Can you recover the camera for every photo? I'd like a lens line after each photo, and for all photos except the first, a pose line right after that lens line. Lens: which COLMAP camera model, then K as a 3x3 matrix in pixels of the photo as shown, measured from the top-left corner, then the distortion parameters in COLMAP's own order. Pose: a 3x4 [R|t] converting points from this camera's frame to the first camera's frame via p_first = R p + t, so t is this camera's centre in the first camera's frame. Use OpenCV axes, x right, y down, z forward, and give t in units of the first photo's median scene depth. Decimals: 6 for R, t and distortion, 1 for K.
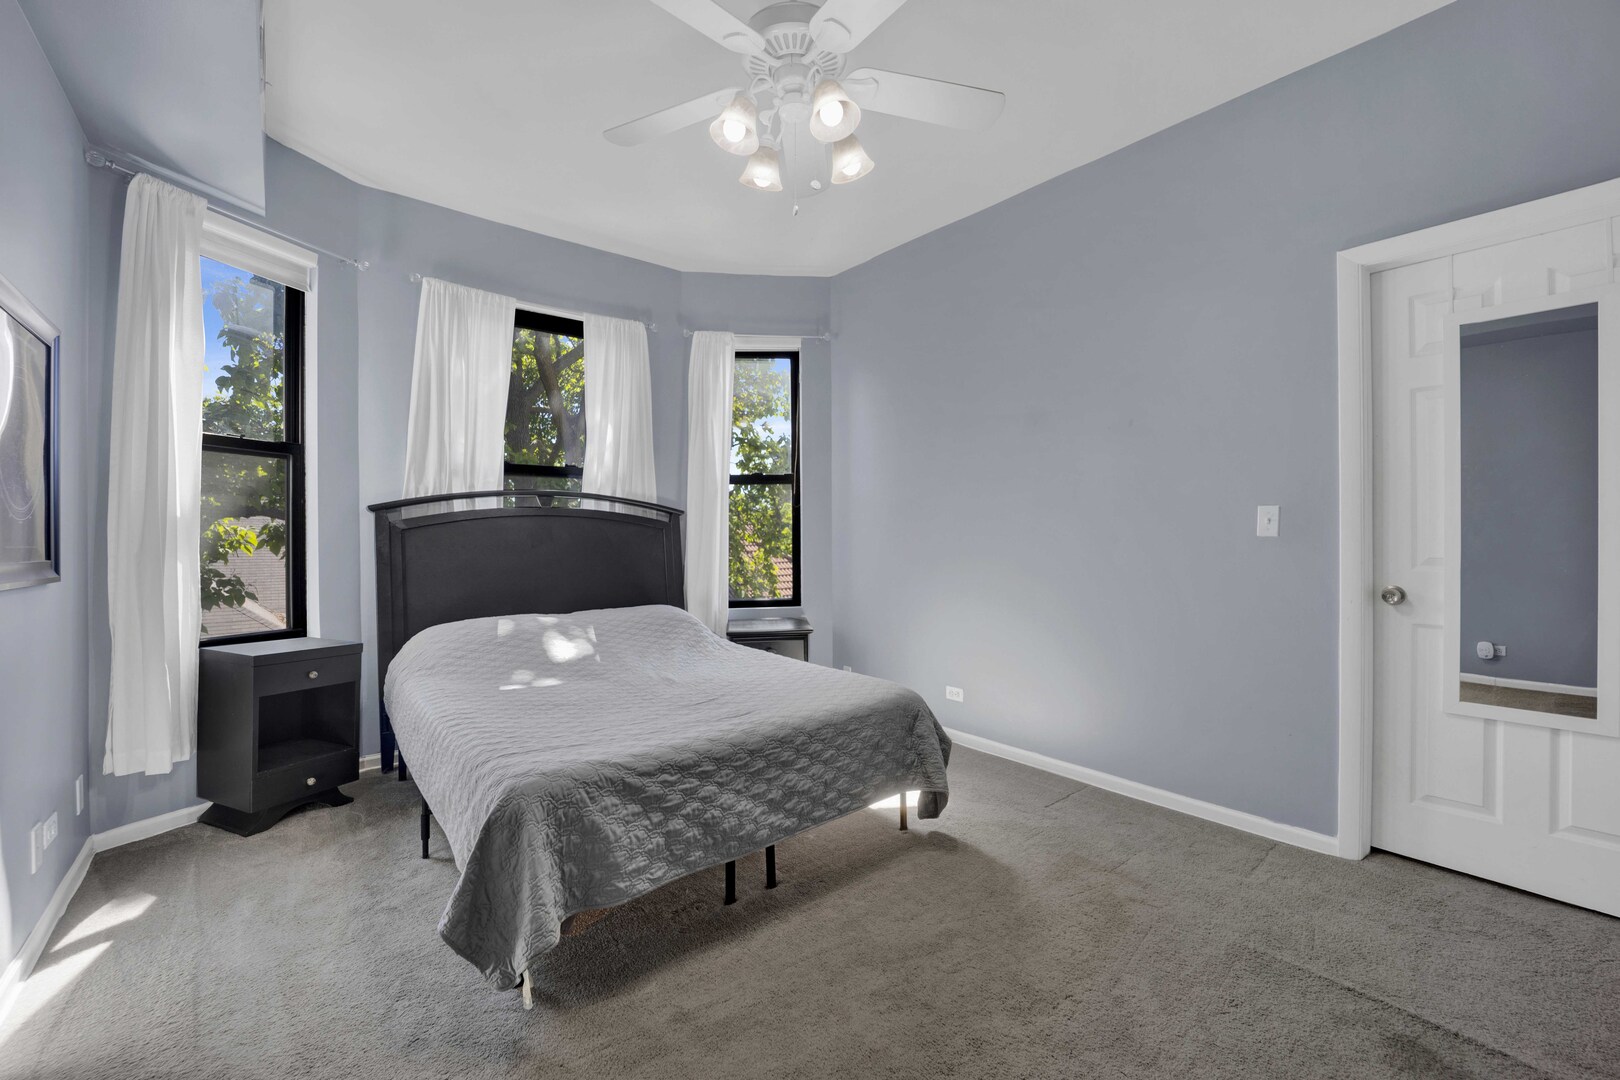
lens RADIAL K [[671.9, 0, 790.6], [0, 671.9, 539.6], [0, 0, 1]] dist [0.001391, 0.000429]
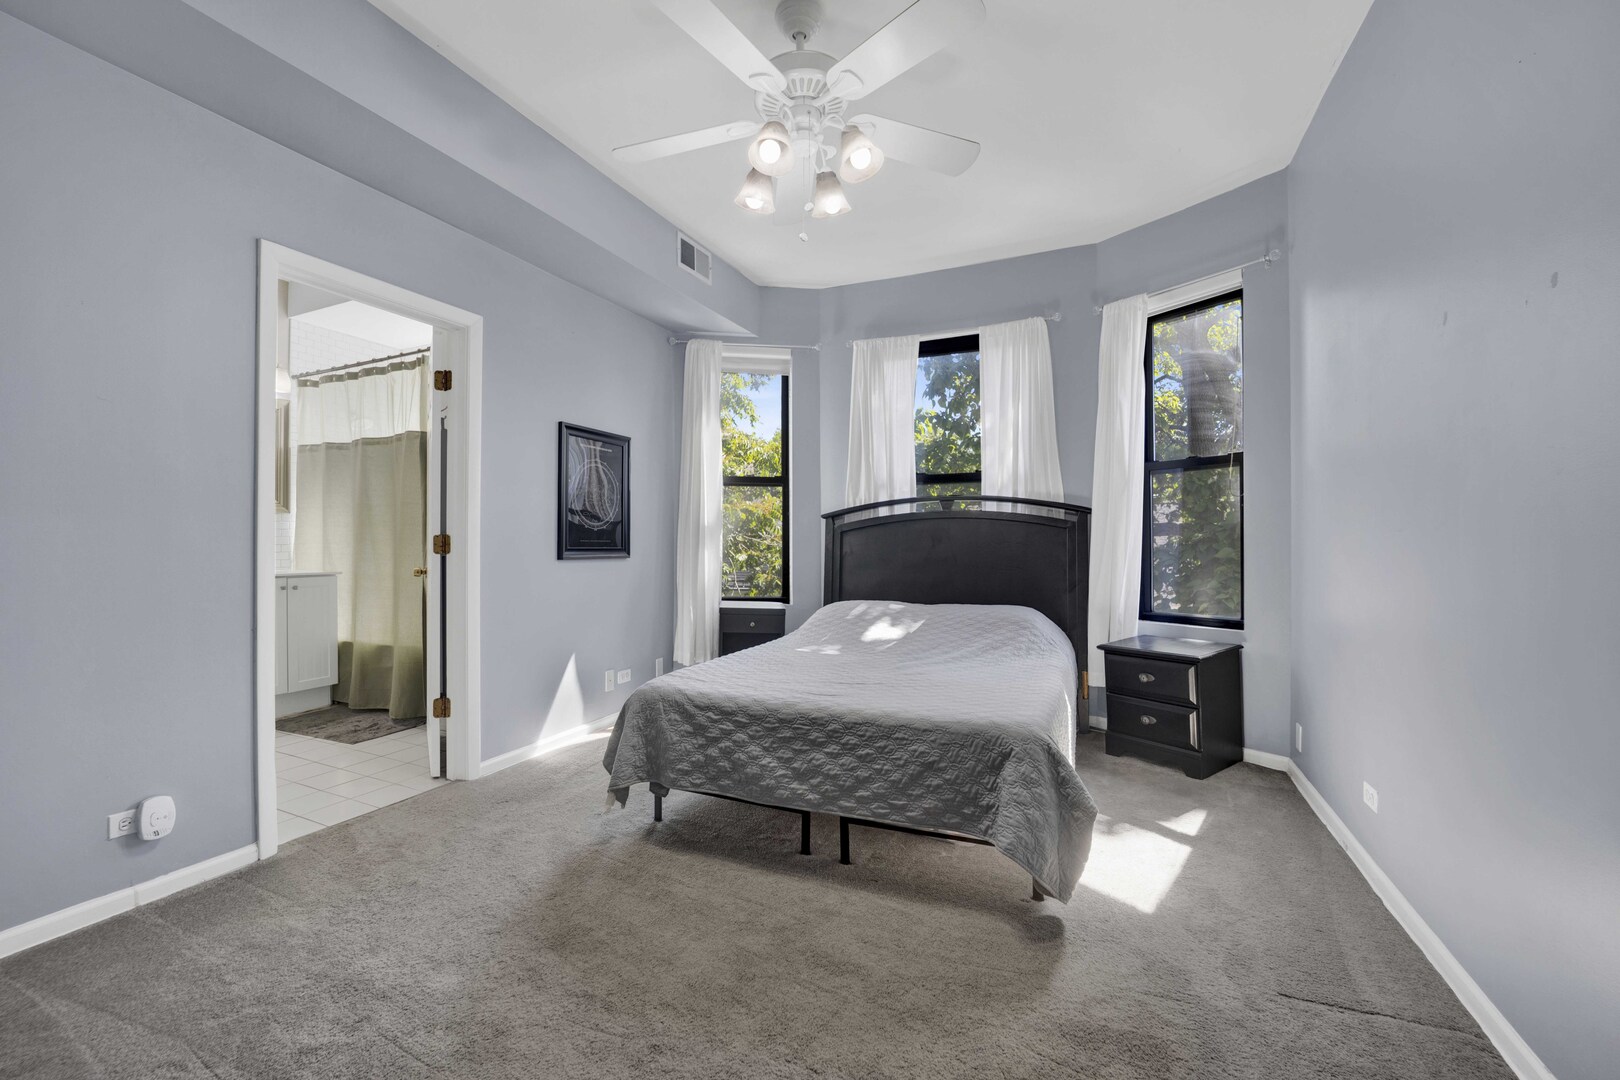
lens RADIAL K [[671.9, 0, 790.6], [0, 671.9, 539.6], [0, 0, 1]] dist [0.001391, 0.000429]
pose [[0.459658, 0.005839, -0.888077, 0.562499], [-0.010273, 0.999946, 0.001257, 0.001834], [0.888037, 0.008545, 0.459693, 0.276205]]
